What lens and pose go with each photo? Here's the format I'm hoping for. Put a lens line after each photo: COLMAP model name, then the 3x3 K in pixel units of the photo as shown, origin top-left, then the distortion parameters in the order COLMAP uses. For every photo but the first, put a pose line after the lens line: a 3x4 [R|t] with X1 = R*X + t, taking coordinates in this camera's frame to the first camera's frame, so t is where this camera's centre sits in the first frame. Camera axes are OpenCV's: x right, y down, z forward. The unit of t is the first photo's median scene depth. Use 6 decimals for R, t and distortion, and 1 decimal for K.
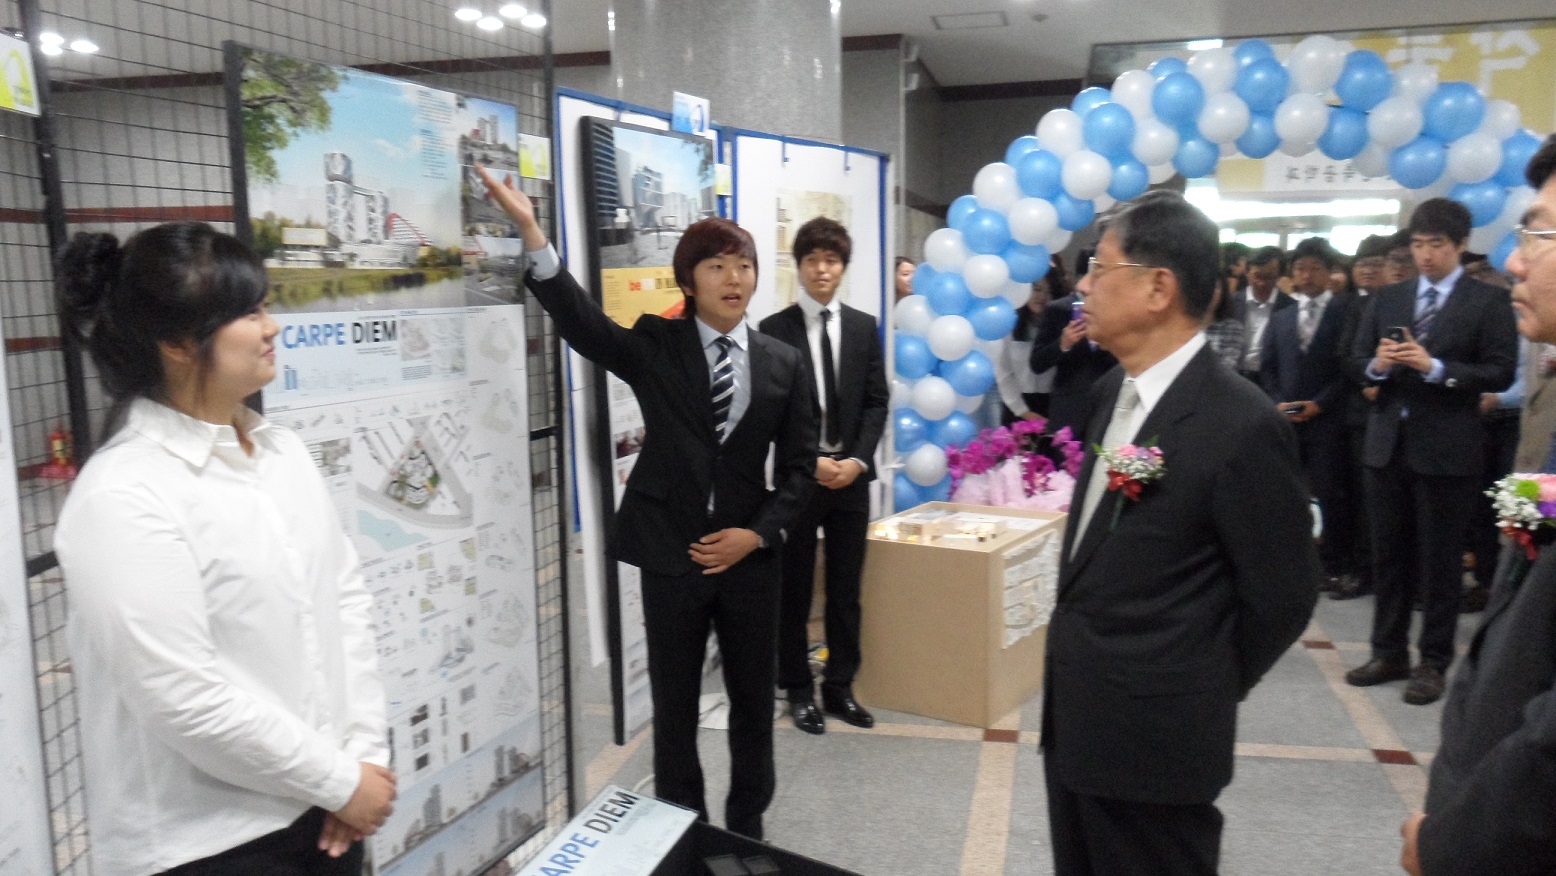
lens RADIAL K [[1280.7, 0, 778.0], [0, 1280.7, 438.0], [0, 0, 1]] dist [-0.012752, 0.001577]
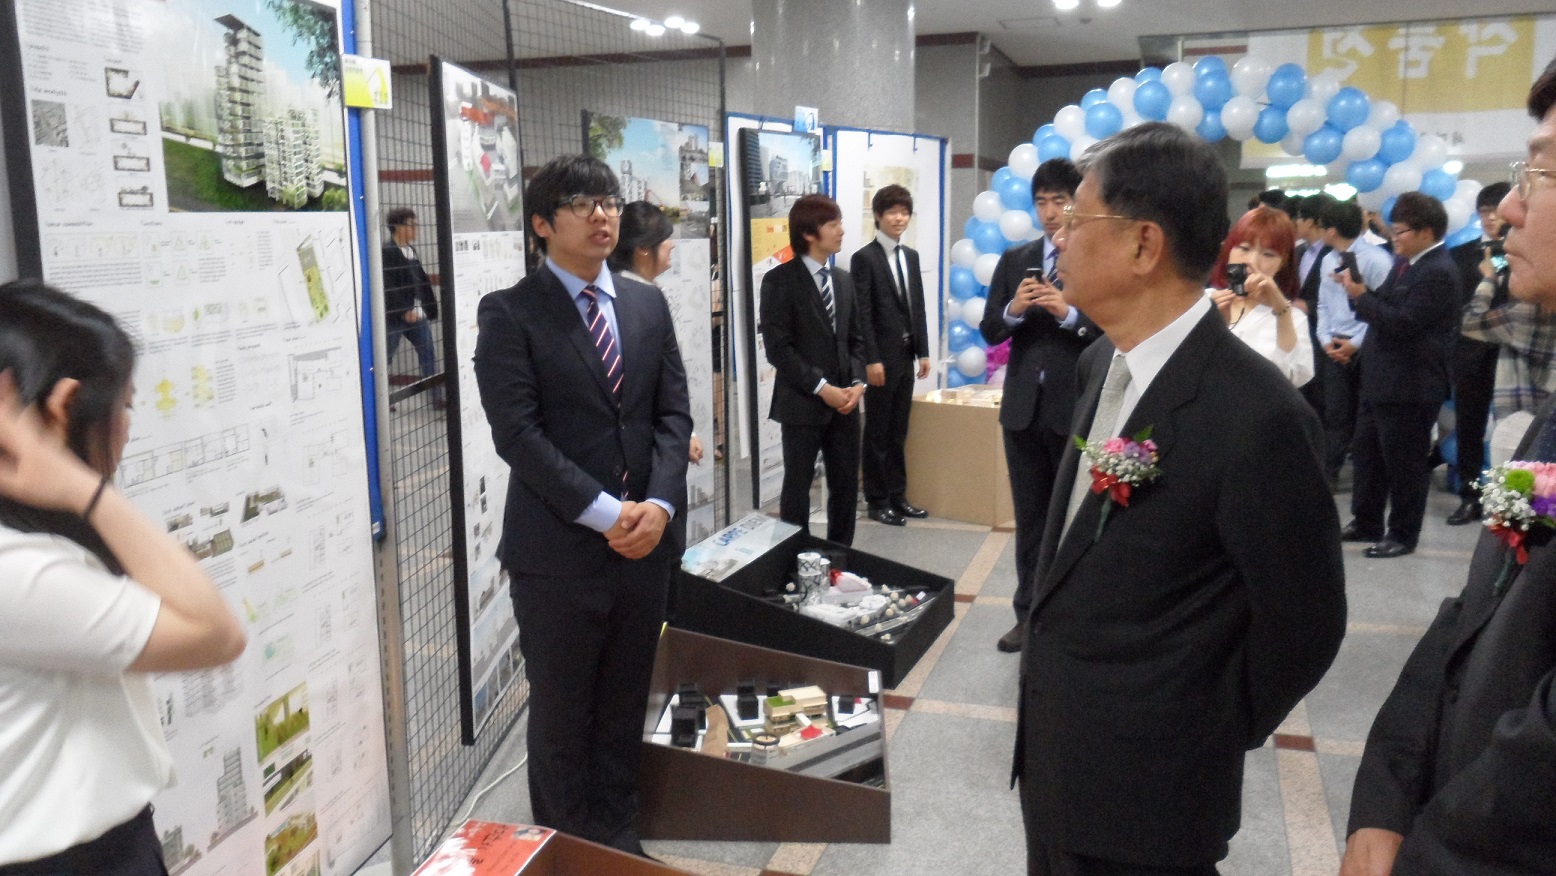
lens RADIAL K [[1280.7, 0, 778.0], [0, 1280.7, 438.0], [0, 0, 1]] dist [-0.012752, 0.001577]
pose [[0.995741, 0.020370, -0.089915, 0.042495], [-0.016937, 0.999104, 0.038774, 0.069398], [0.090624, -0.037086, 0.995194, -0.527805]]
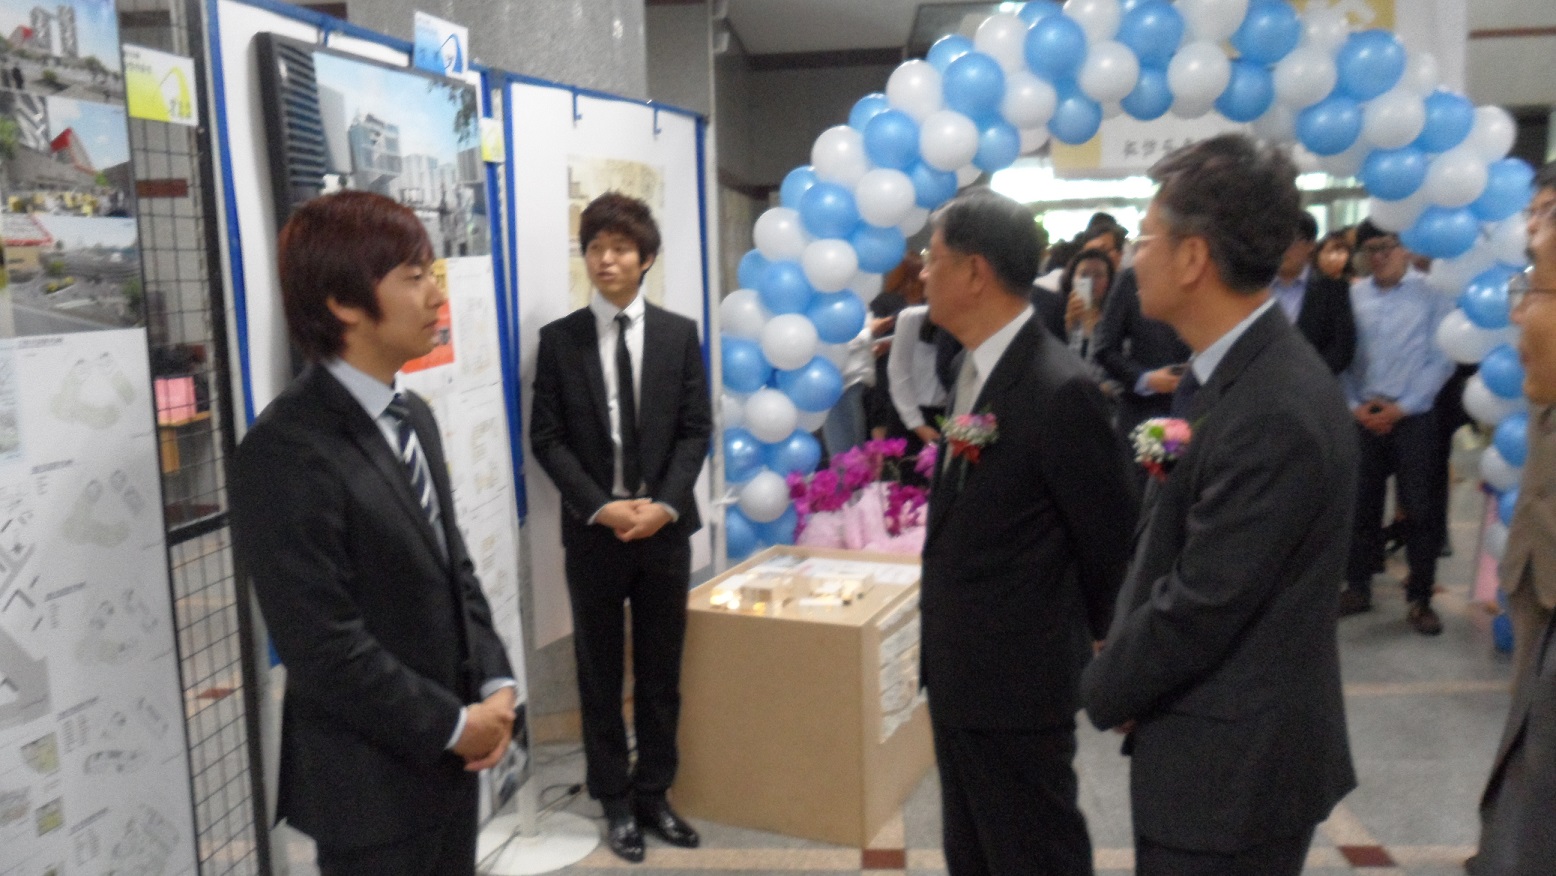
lens RADIAL K [[1282.9, 0, 778.0], [0, 1282.9, 438.0], [0, 0, 1]] dist [-0.016328, 0.037213]
pose [[0.987928, -0.033355, 0.151278, 0.002360], [0.031867, 0.999417, 0.012256, -0.034049], [-0.151598, -0.007288, 0.988415, 0.241255]]
